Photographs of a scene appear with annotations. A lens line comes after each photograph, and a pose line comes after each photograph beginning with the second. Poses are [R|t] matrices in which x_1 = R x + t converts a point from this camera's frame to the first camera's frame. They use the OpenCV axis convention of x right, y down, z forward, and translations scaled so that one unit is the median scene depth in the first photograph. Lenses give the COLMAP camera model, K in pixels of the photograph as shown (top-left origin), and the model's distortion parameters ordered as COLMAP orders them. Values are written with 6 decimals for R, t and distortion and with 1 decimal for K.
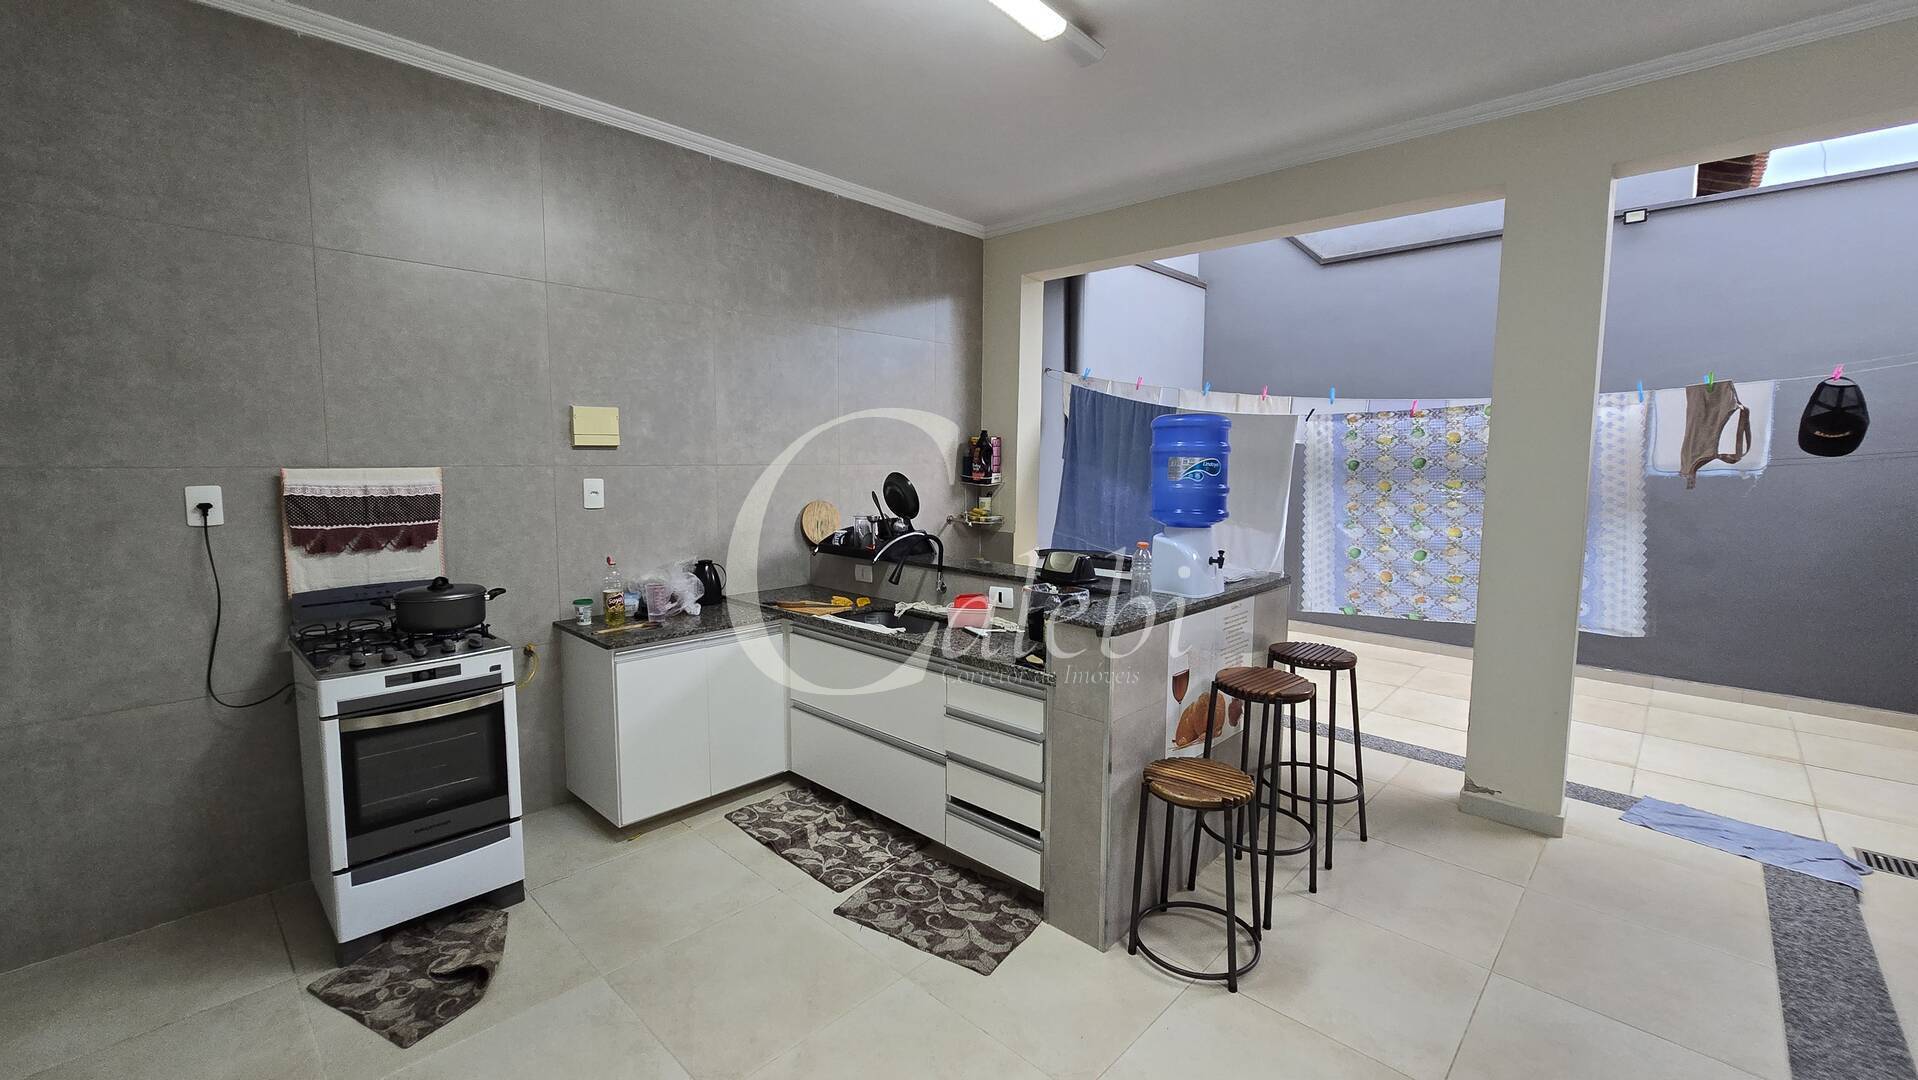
lens RADIAL K [[770.3, 0, 959.5], [0, 770.3, 528.0], [0, 0, 1]] dist [-0.022499, 0.004946]
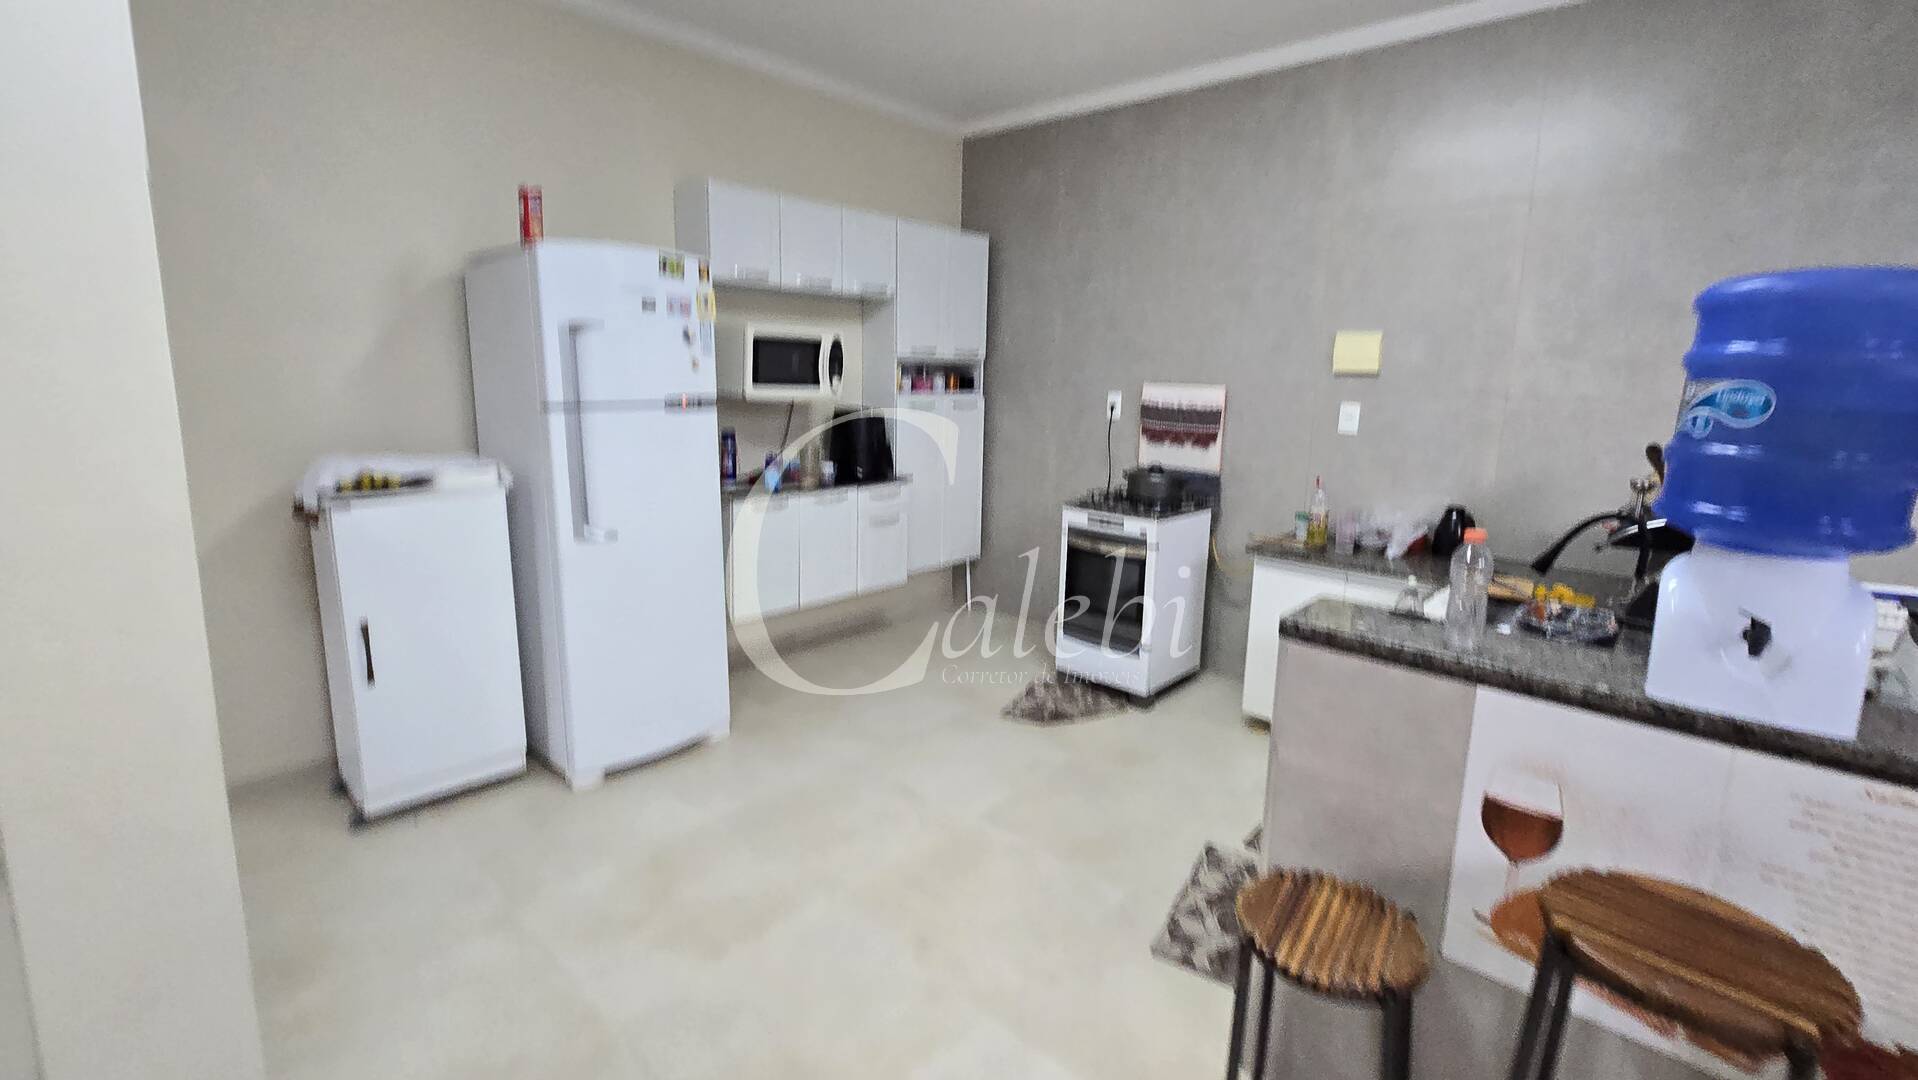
lens RADIAL K [[808.9, 0, 964.8], [0, 808.9, 488.6], [0, 0, 1]] dist [-0.022517, 0.000039]
pose [[0.021481, 0.136083, -0.990465, 0.768043], [-0.115639, 0.984382, 0.132739, -0.046380], [0.993059, 0.111685, 0.036881, 0.589007]]
